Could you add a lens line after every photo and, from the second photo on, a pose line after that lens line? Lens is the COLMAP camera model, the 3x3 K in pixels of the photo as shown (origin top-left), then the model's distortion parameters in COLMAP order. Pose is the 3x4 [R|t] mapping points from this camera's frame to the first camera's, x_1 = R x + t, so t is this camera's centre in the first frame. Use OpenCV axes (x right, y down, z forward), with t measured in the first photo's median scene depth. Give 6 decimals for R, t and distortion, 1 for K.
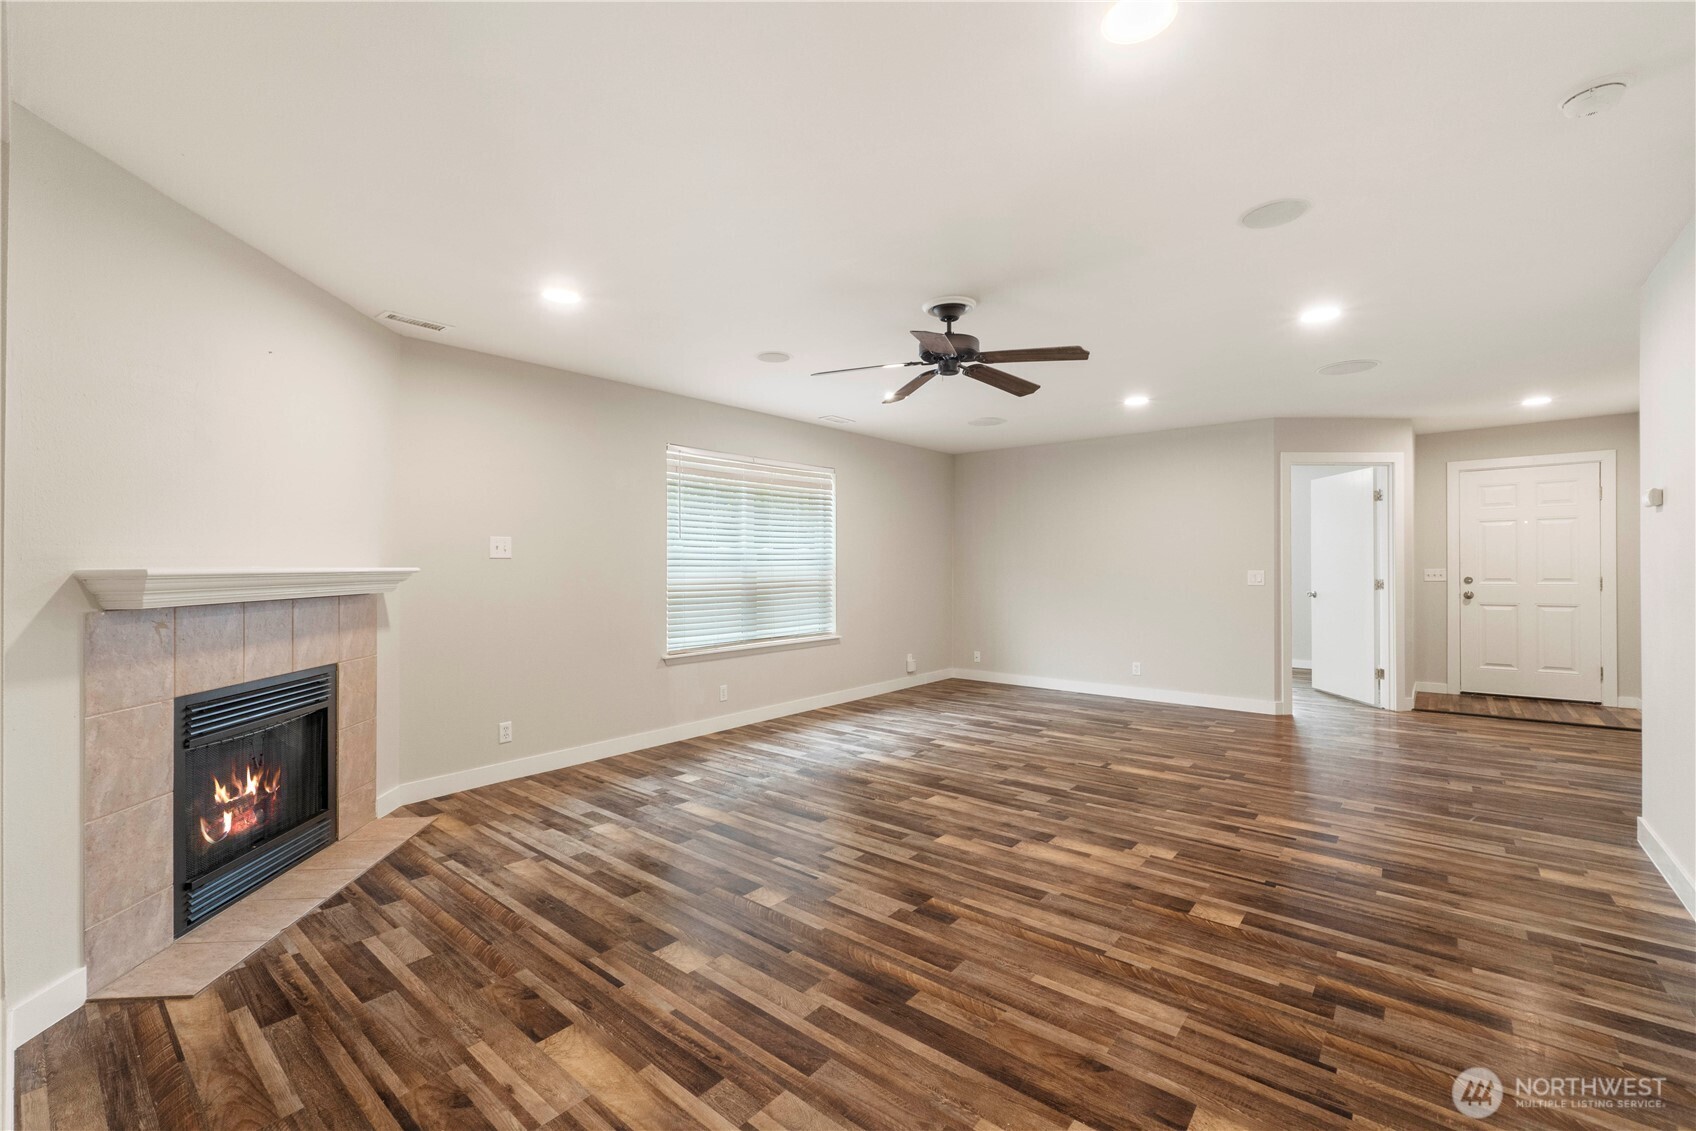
lens RADIAL K [[716.6, 0, 841.6], [0, 716.6, 554.7], [0, 0, 1]] dist [-0.007141, -0.000424]
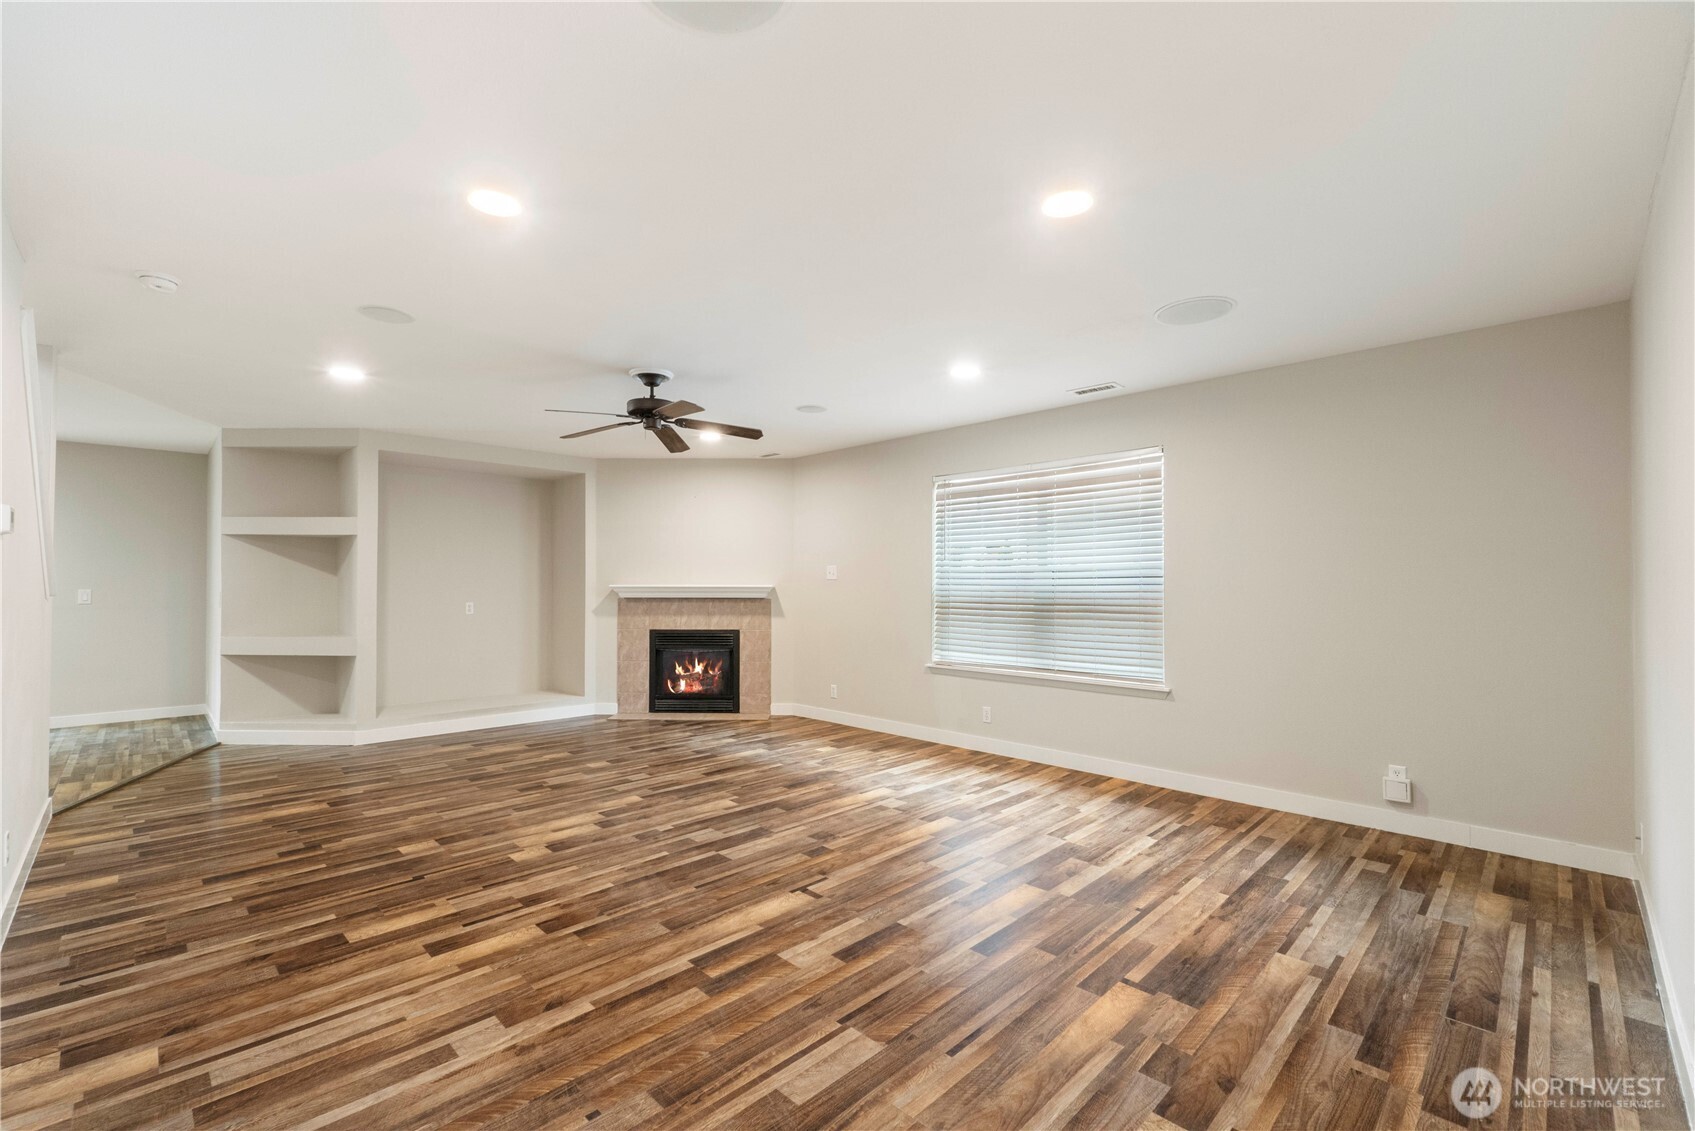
lens RADIAL K [[716.2, 0, 841.1], [0, 716.2, 554.7], [0, 0, 1]] dist [-0.007141, -0.000424]
pose [[-0.090209, -0.038478, -0.995179, 1.385954], [0.013500, 0.999114, -0.039854, 0.017035], [0.995831, -0.017030, -0.089609, 1.472484]]
